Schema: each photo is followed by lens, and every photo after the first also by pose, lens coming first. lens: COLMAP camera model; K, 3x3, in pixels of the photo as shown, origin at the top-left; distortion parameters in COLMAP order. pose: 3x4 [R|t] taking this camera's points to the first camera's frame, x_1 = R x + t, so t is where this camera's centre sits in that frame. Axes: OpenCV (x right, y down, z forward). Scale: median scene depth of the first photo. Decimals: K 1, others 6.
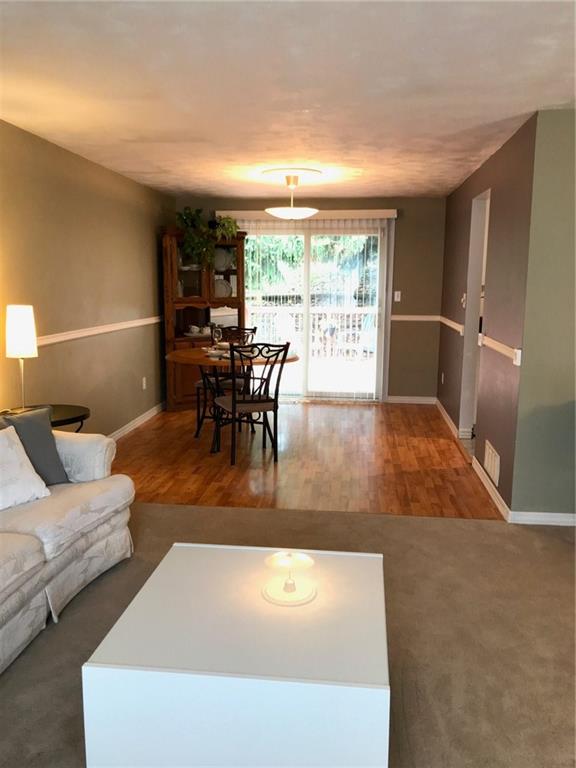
lens RADIAL K [[630.2, 0, 288.7], [0, 630.2, 382.1], [0, 0, 1]] dist [0.050085, -0.073646]
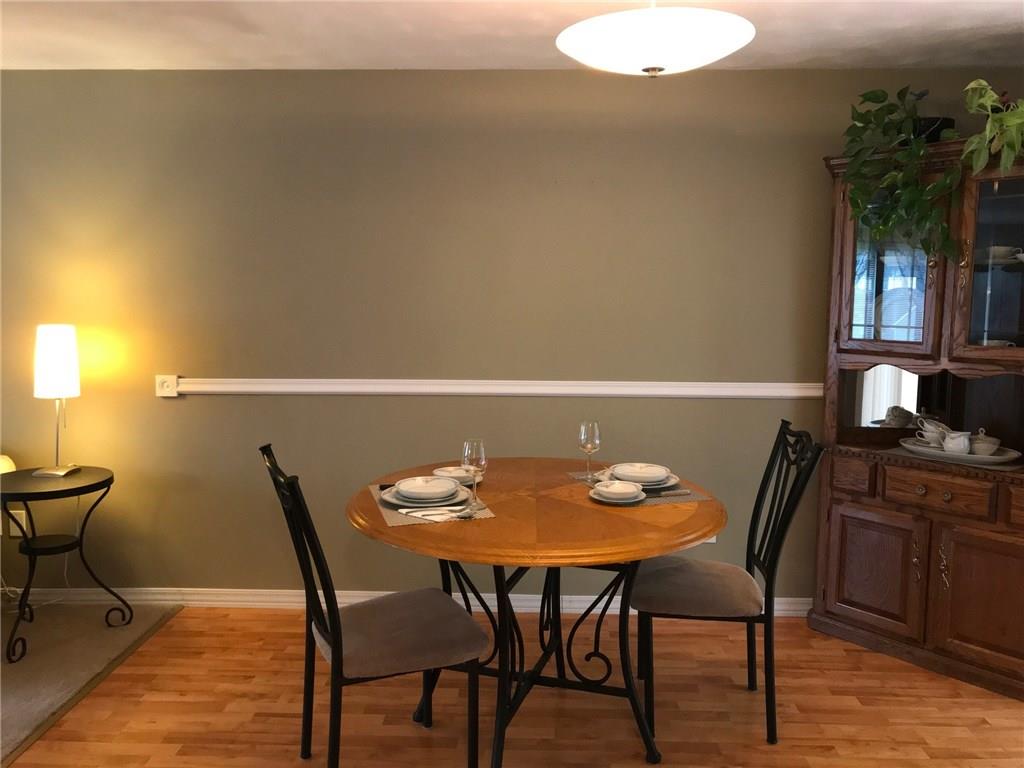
lens RADIAL K [[840.2, 0, 508.9], [0, 840.2, 368.3], [0, 0, 1]] dist [0.050085, -0.073646]
pose [[0.082609, 0.090654, -0.992450, 0.387329], [-0.162044, 0.983823, 0.076377, -0.151992], [0.983320, 0.154511, 0.095963, 0.951338]]
